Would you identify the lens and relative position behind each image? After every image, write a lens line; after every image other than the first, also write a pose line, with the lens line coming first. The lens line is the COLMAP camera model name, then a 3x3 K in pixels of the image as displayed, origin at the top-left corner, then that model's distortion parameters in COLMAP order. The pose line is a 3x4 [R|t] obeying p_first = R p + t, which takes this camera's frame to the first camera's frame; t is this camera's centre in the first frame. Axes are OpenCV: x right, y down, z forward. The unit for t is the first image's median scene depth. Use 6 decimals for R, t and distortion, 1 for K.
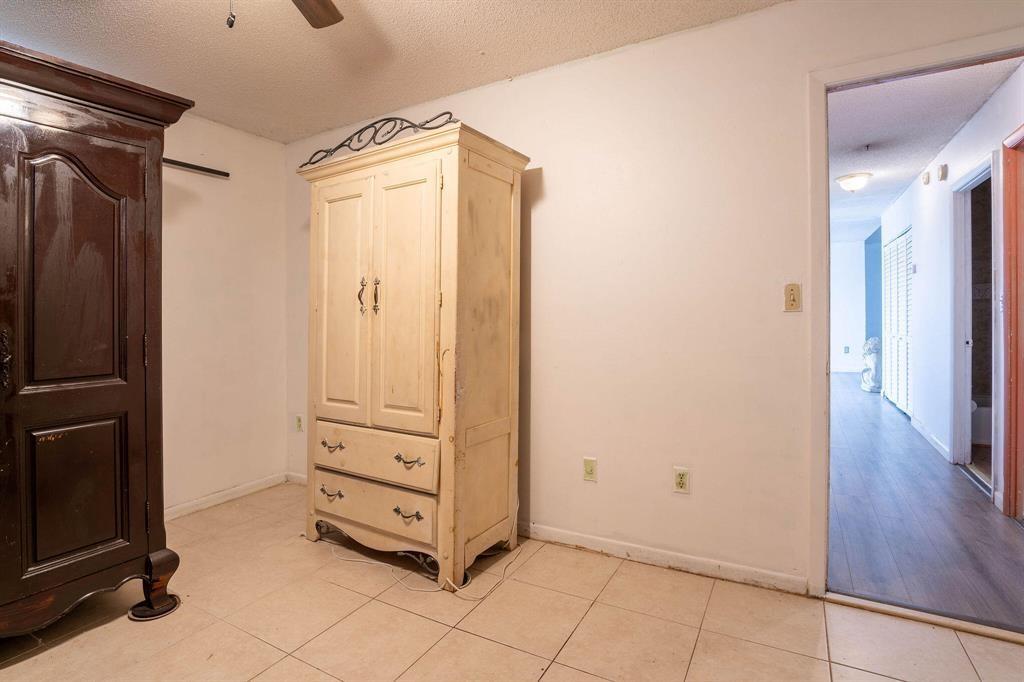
lens RADIAL K [[507.0, 0, 508.7], [0, 507.0, 314.6], [0, 0, 1]] dist [-0.025072, 0.000273]
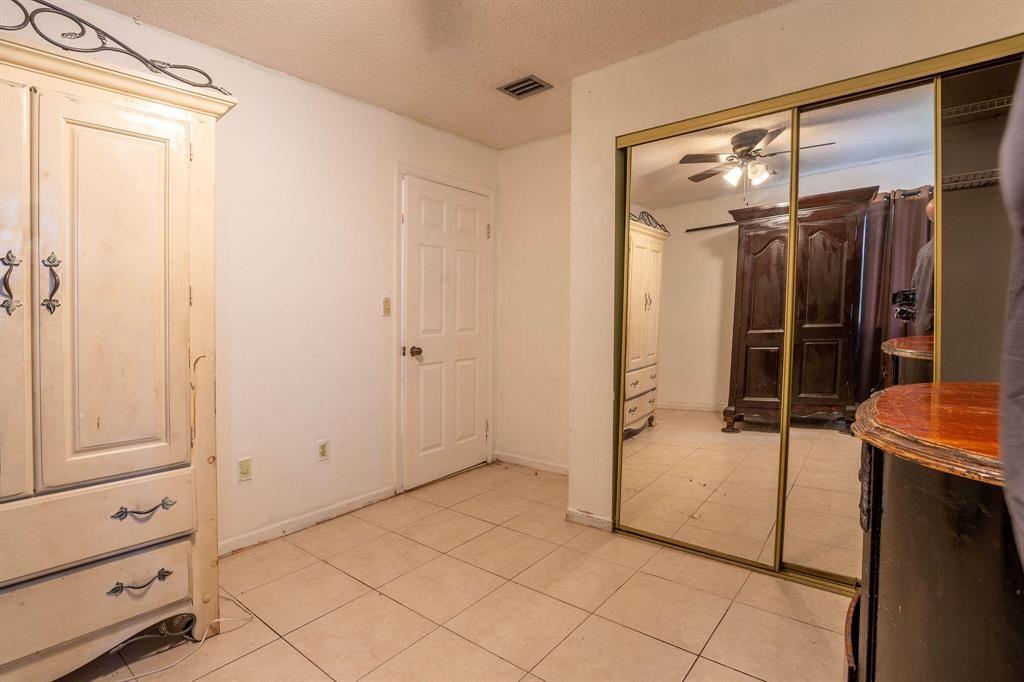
lens RADIAL K [[520.7, 0, 510.5], [0, 520.7, 337.1], [0, 0, 1]] dist [-0.042493, 0.013048]
pose [[0.148420, -0.028099, 0.988525, -0.849083], [-0.000096, 0.999596, 0.028428, 0.011904], [-0.988924, -0.004314, 0.148357, 0.350604]]
